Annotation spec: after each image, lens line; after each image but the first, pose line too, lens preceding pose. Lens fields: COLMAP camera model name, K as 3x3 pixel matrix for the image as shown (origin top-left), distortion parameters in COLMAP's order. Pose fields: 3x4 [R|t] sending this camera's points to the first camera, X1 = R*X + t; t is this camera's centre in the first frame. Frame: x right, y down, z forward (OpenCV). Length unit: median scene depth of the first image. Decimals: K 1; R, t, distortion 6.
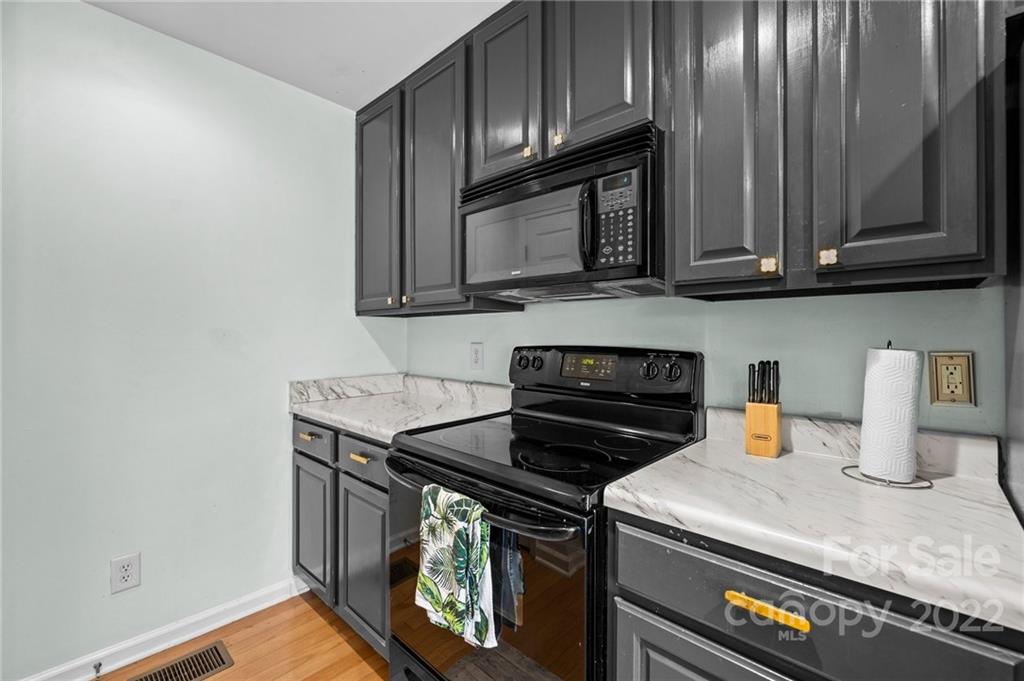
lens RADIAL K [[432.2, 0, 510.8], [0, 432.2, 338.5], [0, 0, 1]] dist [0.002688, -0.003800]
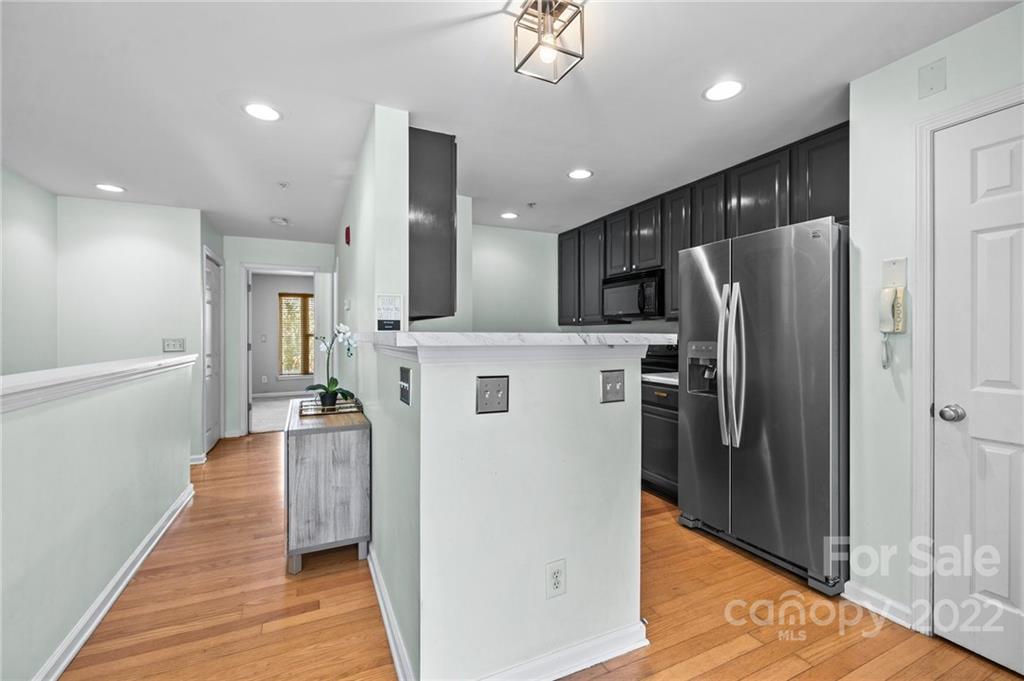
lens RADIAL K [[432.2, 0, 510.8], [0, 432.2, 338.5], [0, 0, 1]] dist [0.002688, -0.003800]
pose [[0.926567, -0.001938, -0.376124, 0.323673], [0.004440, 0.999973, 0.005786, 0.000252], [0.376103, -0.007032, 0.926551, -1.488220]]
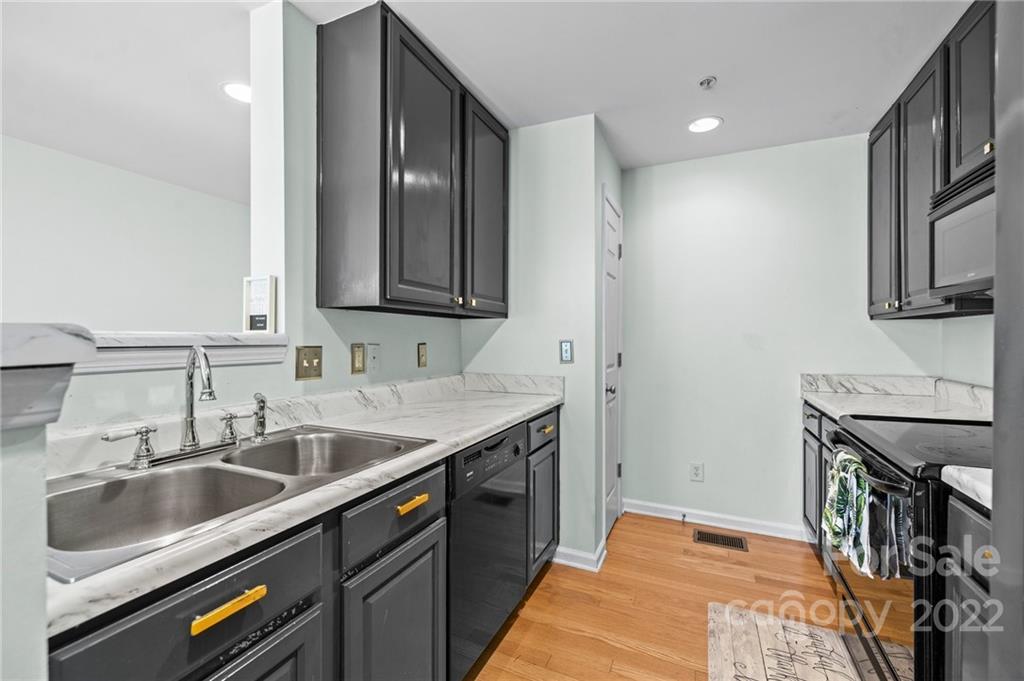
lens RADIAL K [[435.6, 0, 520.2], [0, 435.6, 336.5], [0, 0, 1]] dist [0.000087, -0.000214]
pose [[0.336006, -0.007333, -0.941831, 0.487164], [-0.001484, 0.999964, -0.008314, 0.000504], [0.941859, 0.004191, 0.335984, -0.255187]]
